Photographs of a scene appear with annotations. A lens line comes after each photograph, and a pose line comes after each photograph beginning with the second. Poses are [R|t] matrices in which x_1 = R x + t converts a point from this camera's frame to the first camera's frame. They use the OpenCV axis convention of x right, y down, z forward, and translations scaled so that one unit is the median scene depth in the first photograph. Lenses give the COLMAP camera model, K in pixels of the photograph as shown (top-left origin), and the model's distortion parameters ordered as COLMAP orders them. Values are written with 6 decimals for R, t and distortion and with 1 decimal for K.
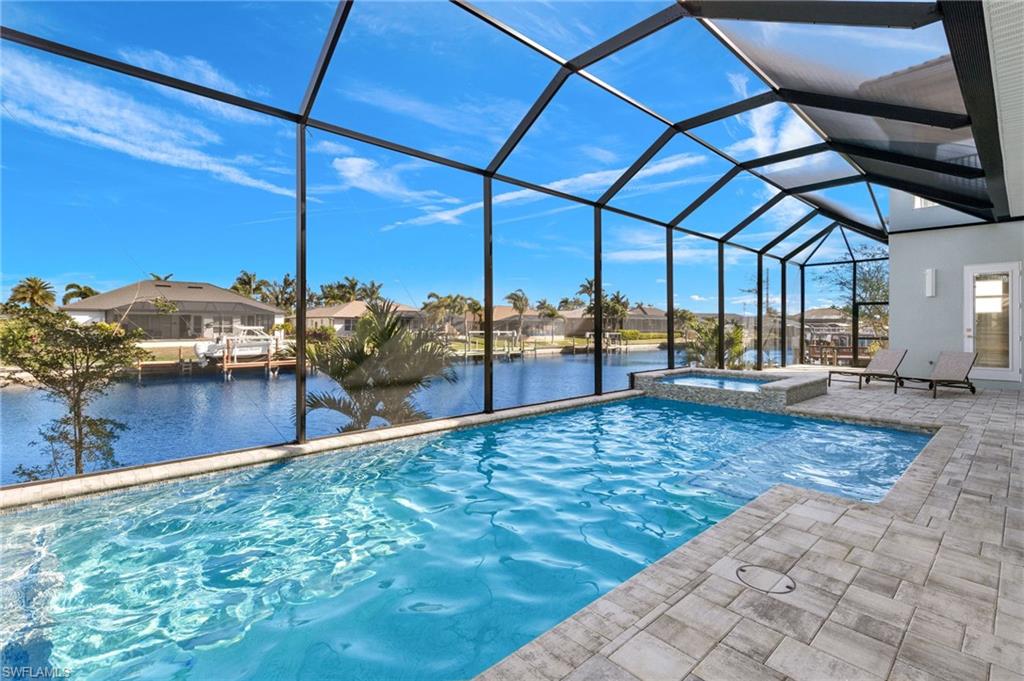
lens RADIAL K [[472.6, 0, 513.1], [0, 472.6, 325.7], [0, 0, 1]] dist [-0.000771, -0.000118]
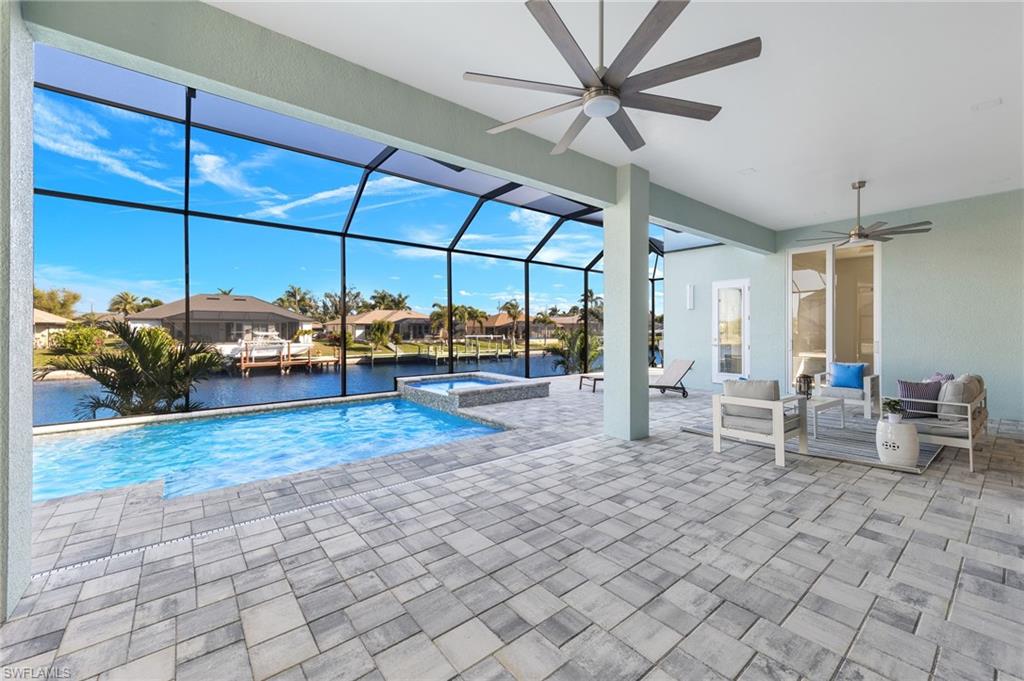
lens RADIAL K [[407.3, 0, 517.0], [0, 407.3, 331.2], [0, 0, 1]] dist [0.002516, 0.000042]
pose [[0.997832, -0.002648, -0.065752, 0.112989], [0.002926, 0.999987, 0.004132, -0.003072], [0.065741, -0.004315, 0.997827, 0.002458]]
